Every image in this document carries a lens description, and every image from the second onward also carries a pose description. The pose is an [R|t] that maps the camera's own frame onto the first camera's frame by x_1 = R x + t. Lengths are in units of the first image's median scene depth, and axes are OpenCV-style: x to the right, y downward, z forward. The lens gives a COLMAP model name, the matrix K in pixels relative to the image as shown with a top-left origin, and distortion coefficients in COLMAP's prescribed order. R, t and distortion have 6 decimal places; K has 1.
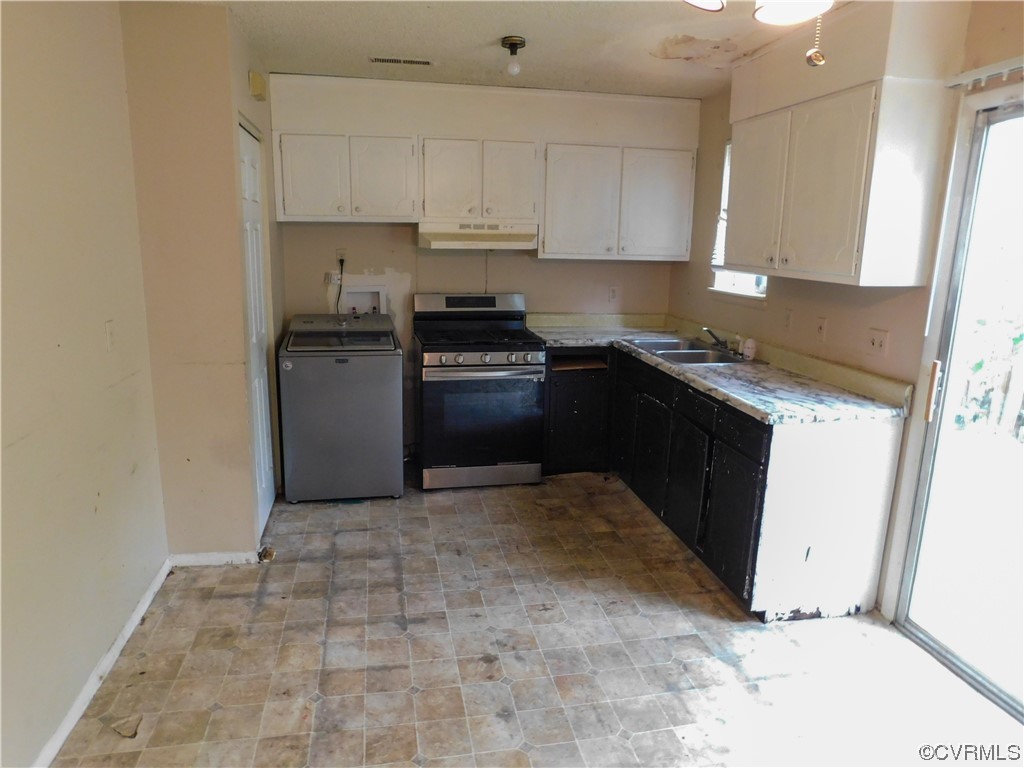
lens RADIAL K [[672.6, 0, 507.7], [0, 672.6, 388.1], [0, 0, 1]] dist [-0.070148, 0.049367]
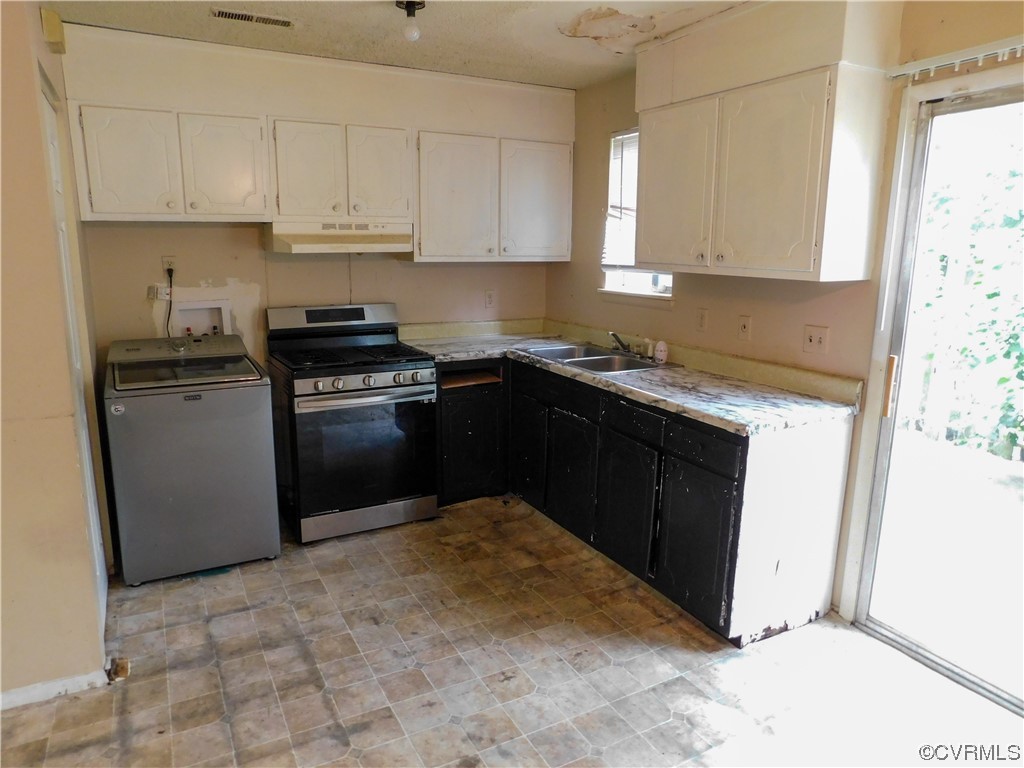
lens RADIAL K [[672.6, 0, 508.7], [0, 672.6, 385.6], [0, 0, 1]] dist [-0.070148, 0.049367]
pose [[0.953332, -0.073221, 0.292910, -0.147518], [0.076374, 0.997079, 0.000673, -0.032769], [-0.292103, 0.021729, 0.956140, 0.180077]]
